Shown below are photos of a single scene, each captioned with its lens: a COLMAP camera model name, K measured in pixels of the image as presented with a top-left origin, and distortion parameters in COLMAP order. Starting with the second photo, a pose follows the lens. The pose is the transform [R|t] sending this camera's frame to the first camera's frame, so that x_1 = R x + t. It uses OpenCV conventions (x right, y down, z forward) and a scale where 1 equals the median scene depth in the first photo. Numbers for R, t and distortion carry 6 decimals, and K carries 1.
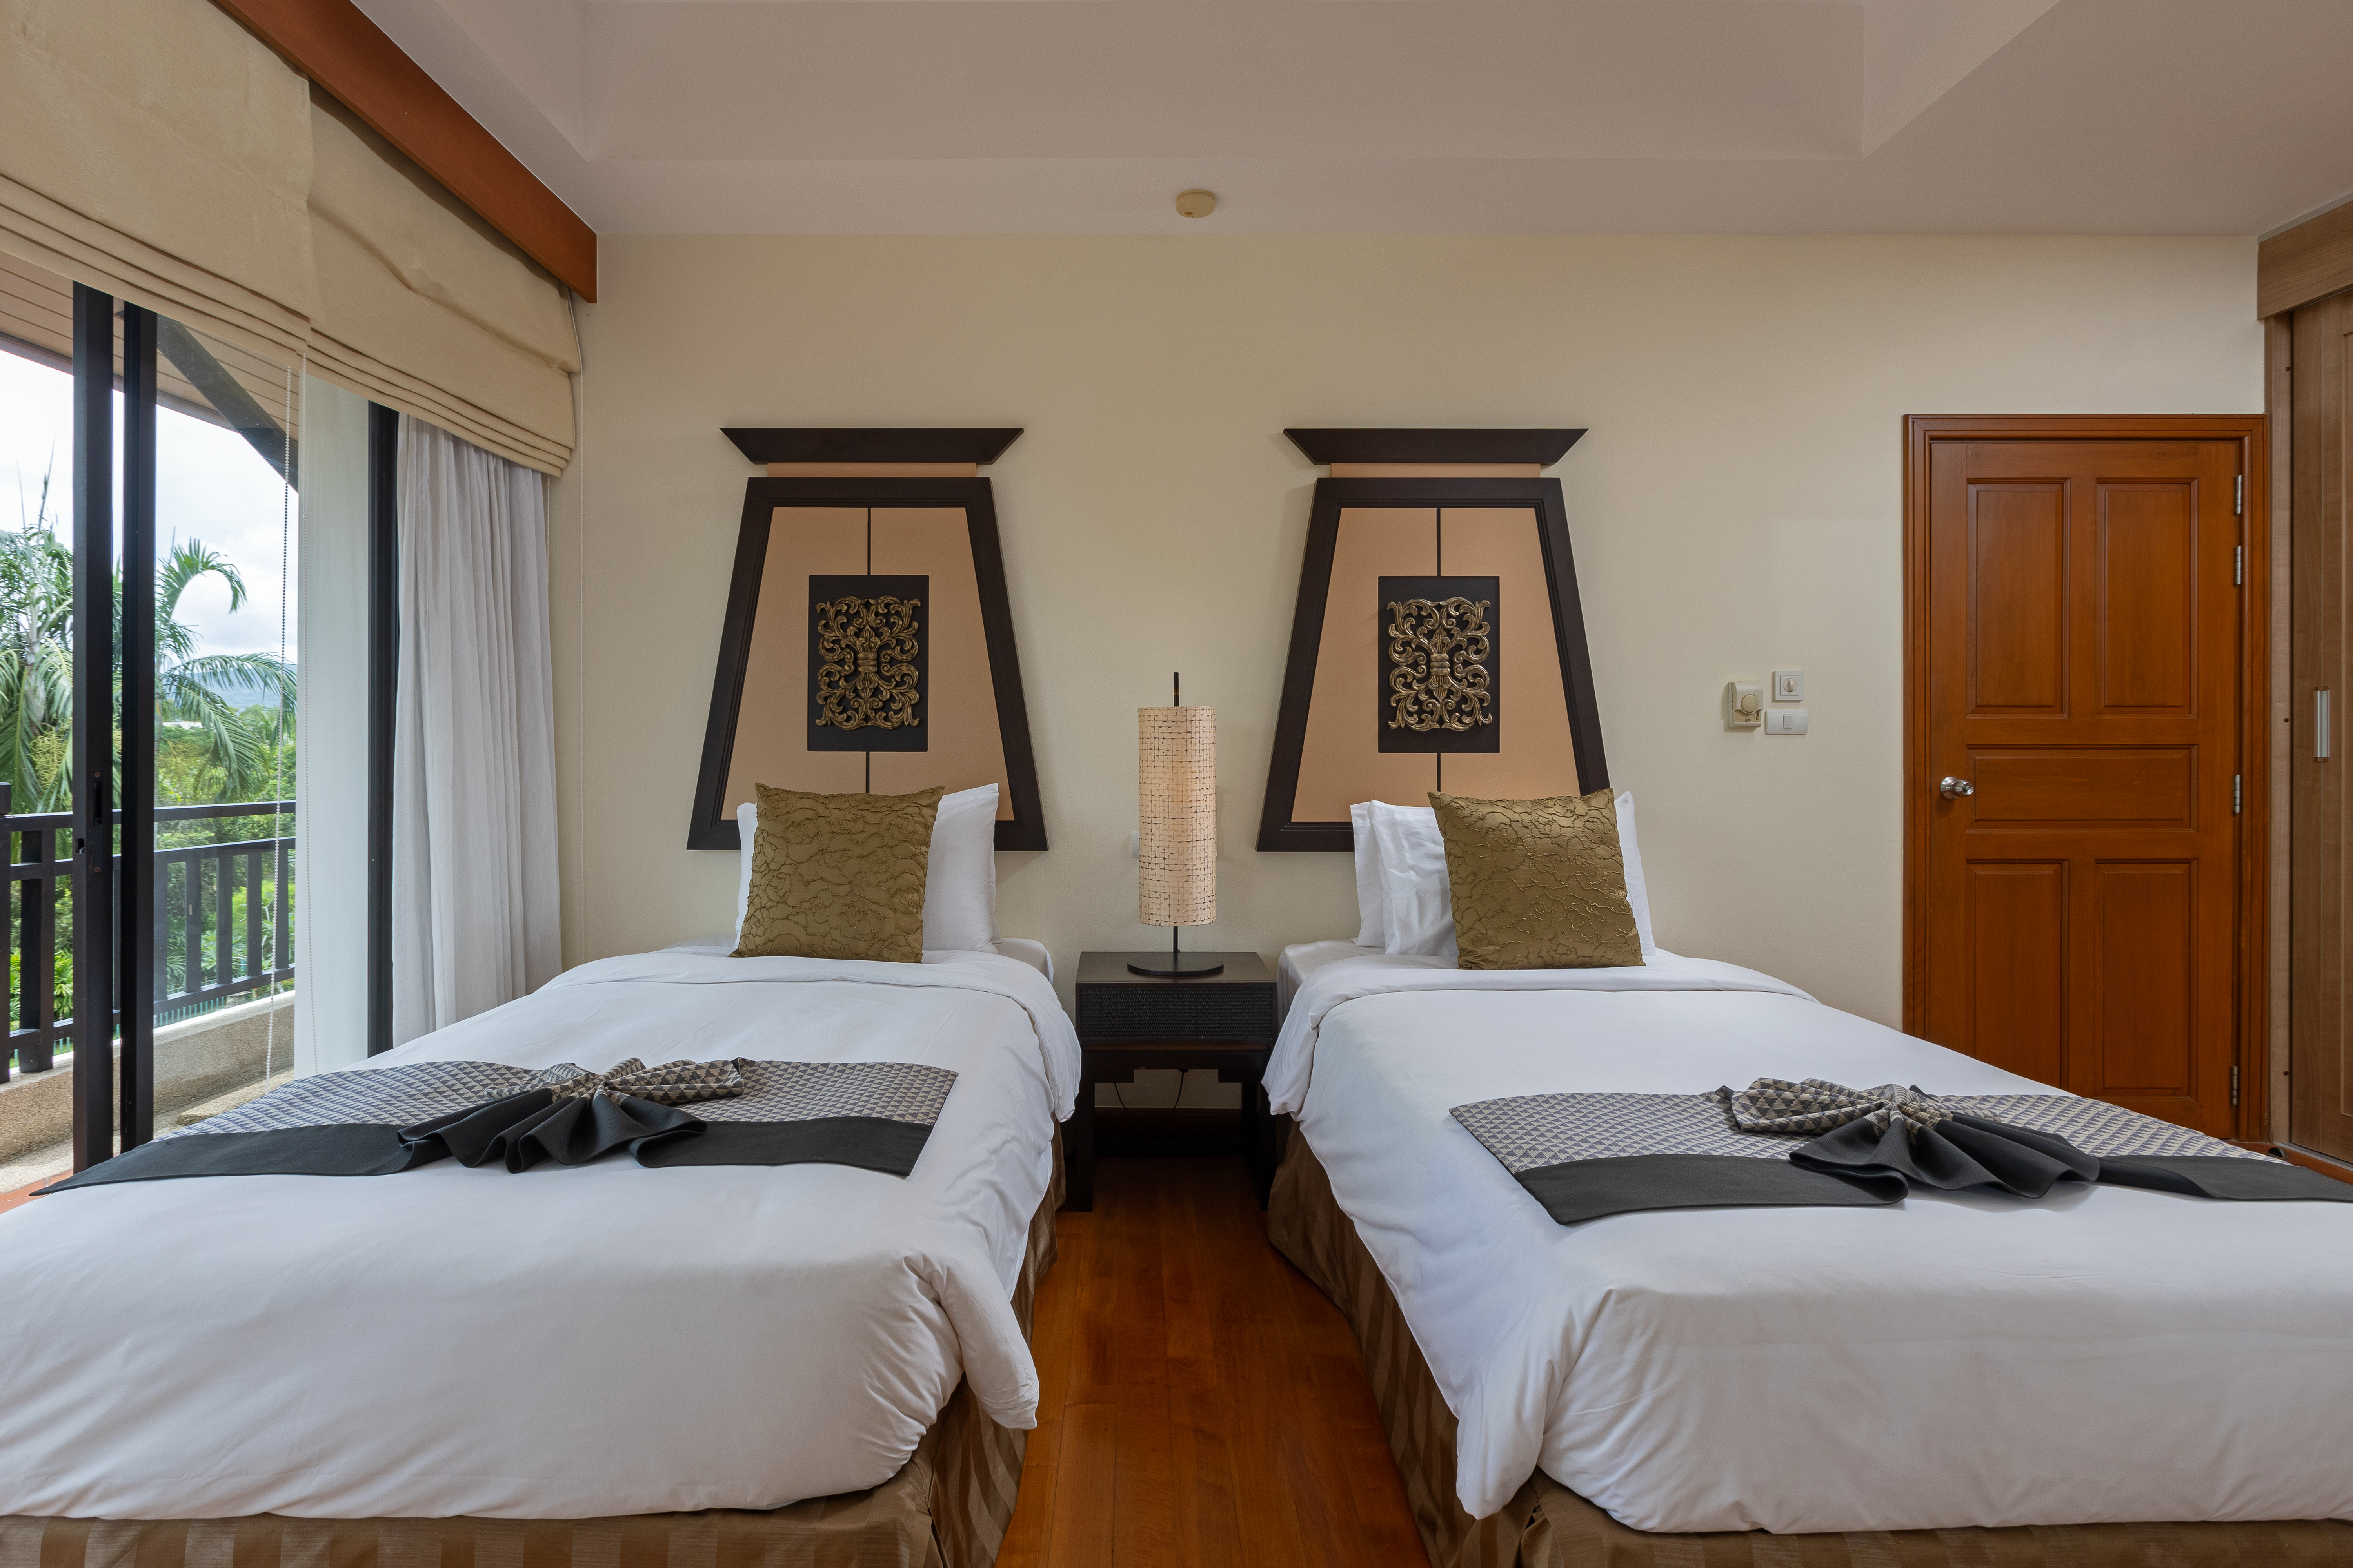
lens RADIAL K [[1047.7, 0, 1128.2], [0, 1047.7, 778.5], [0, 0, 1]] dist [-0.027022, -0.000171]
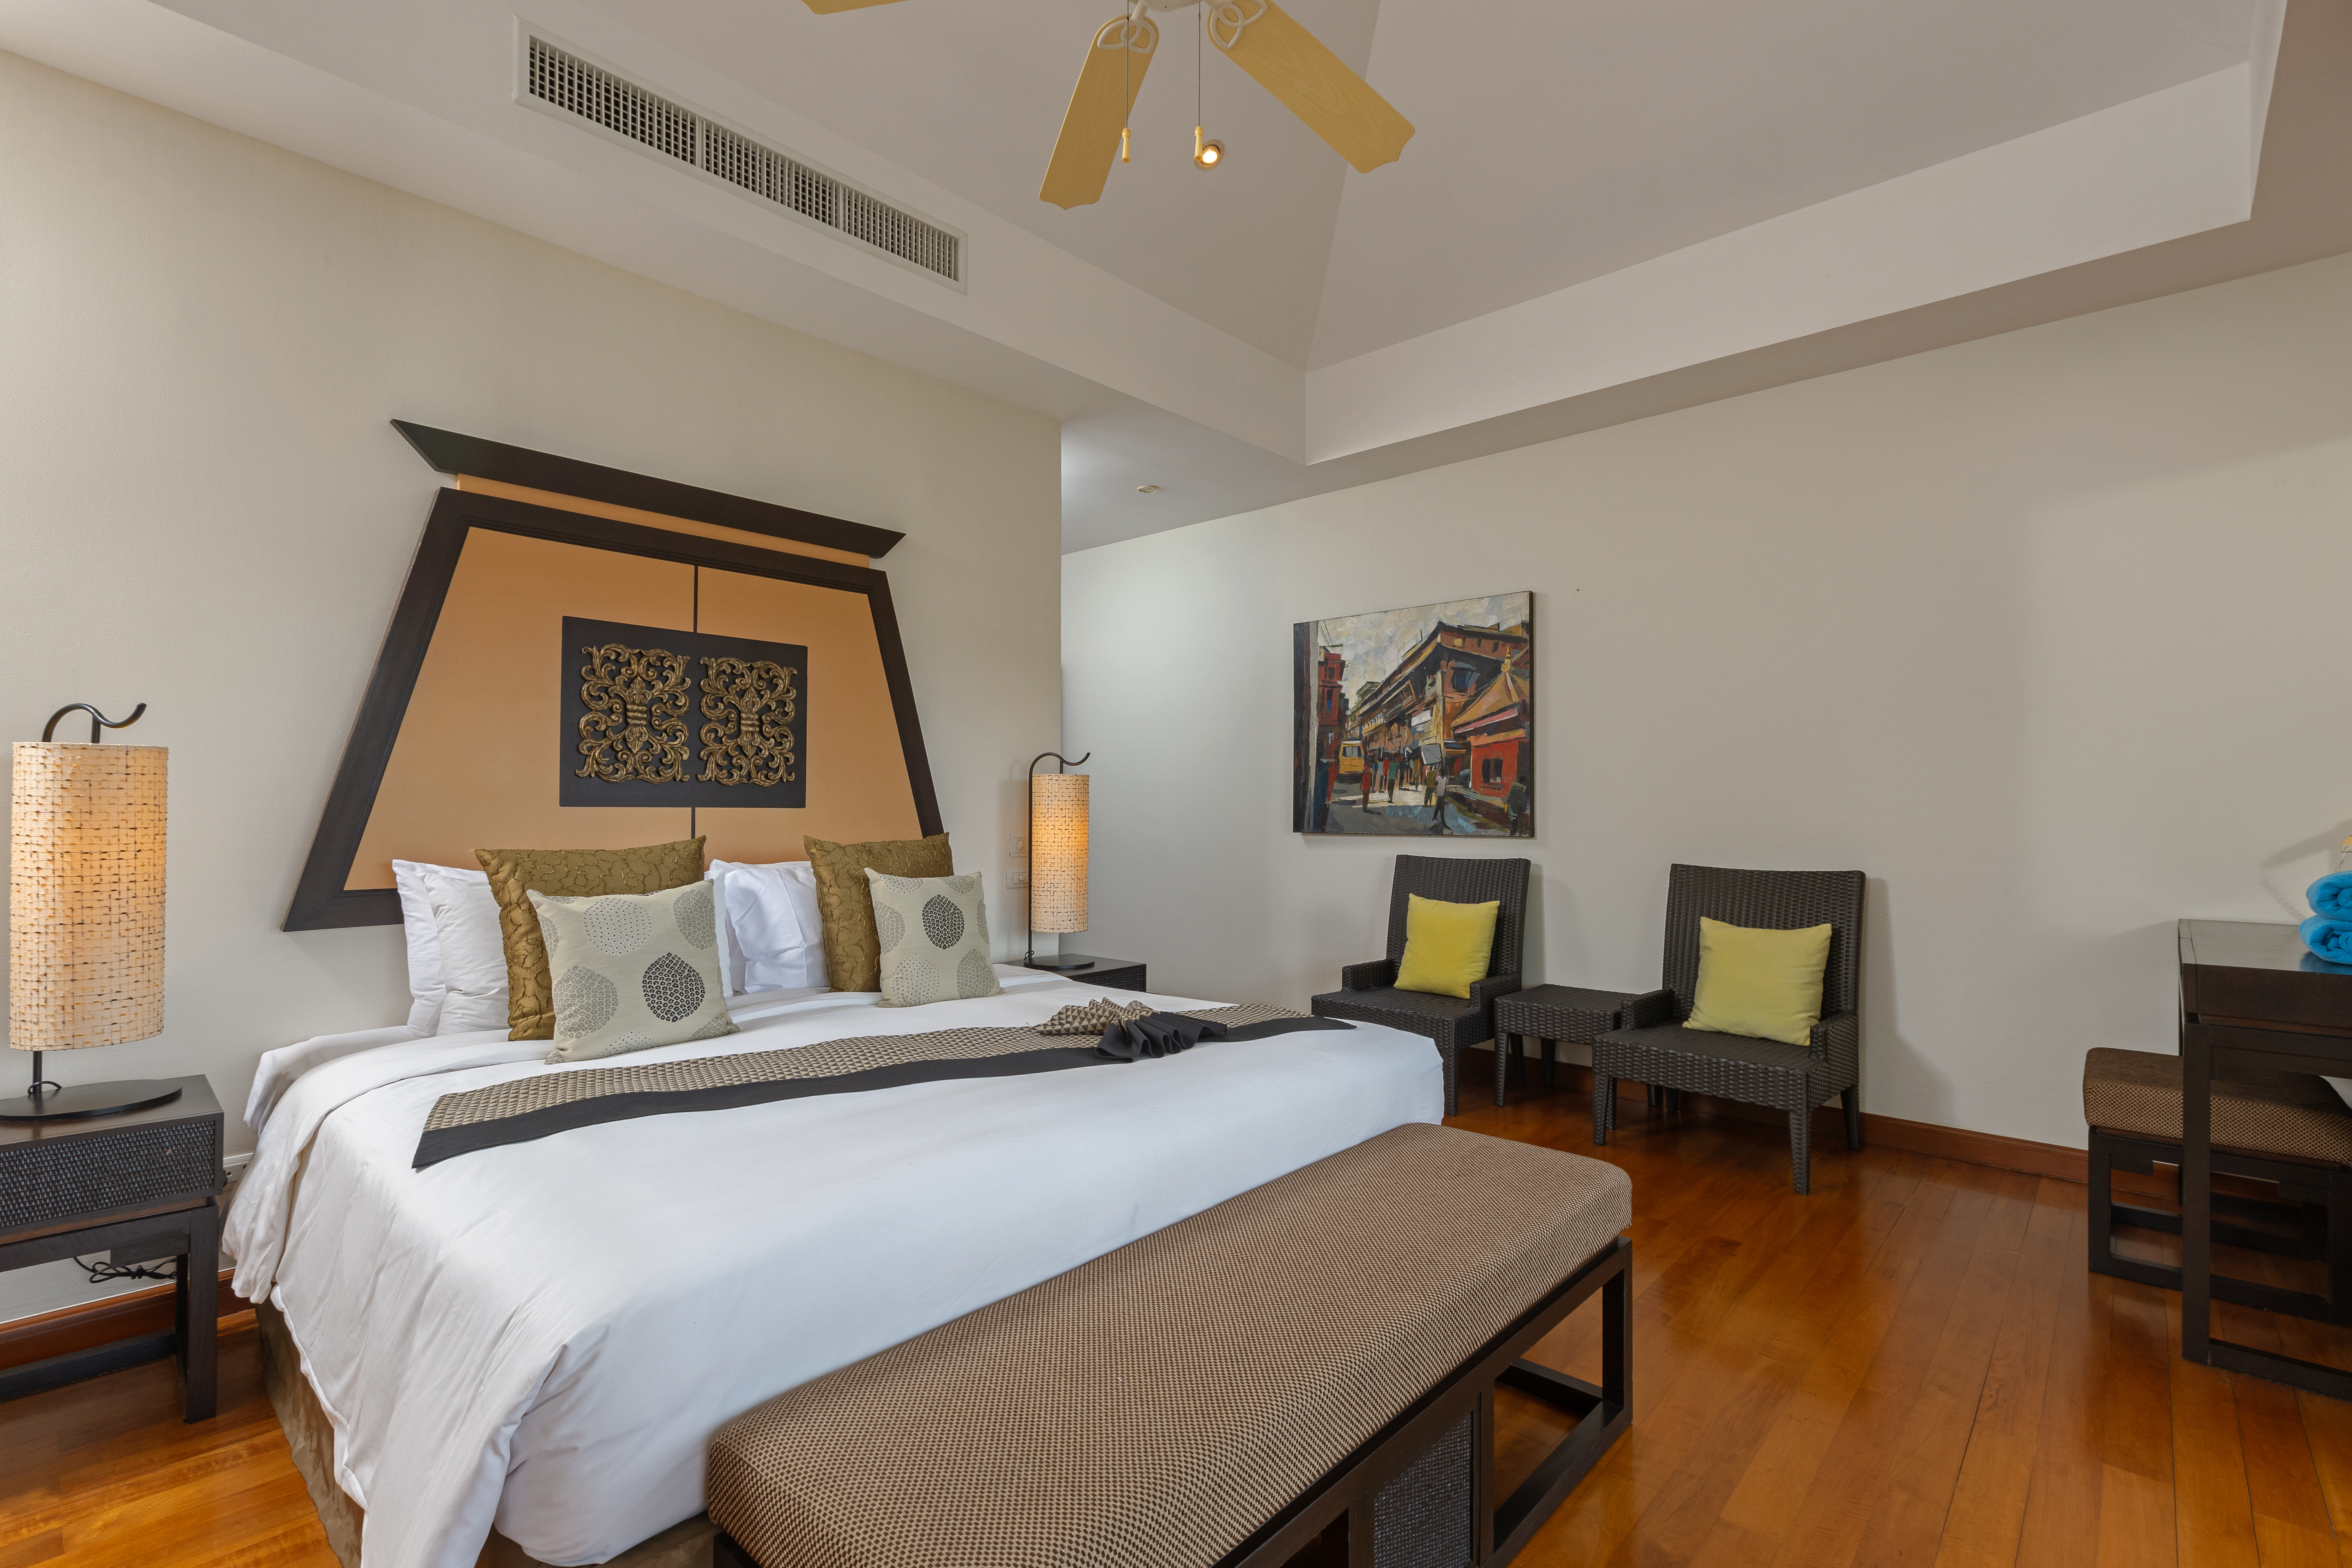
lens RADIAL K [[1047.3, 0, 1127.8], [0, 1047.3, 778.5], [0, 0, 1]] dist [-0.027022, -0.000171]
pose [[0.700155, 0.026538, 0.713497, -0.550678], [0.009880, 0.998853, -0.046847, -0.001690], [-0.713922, 0.039850, 0.699090, 0.004379]]
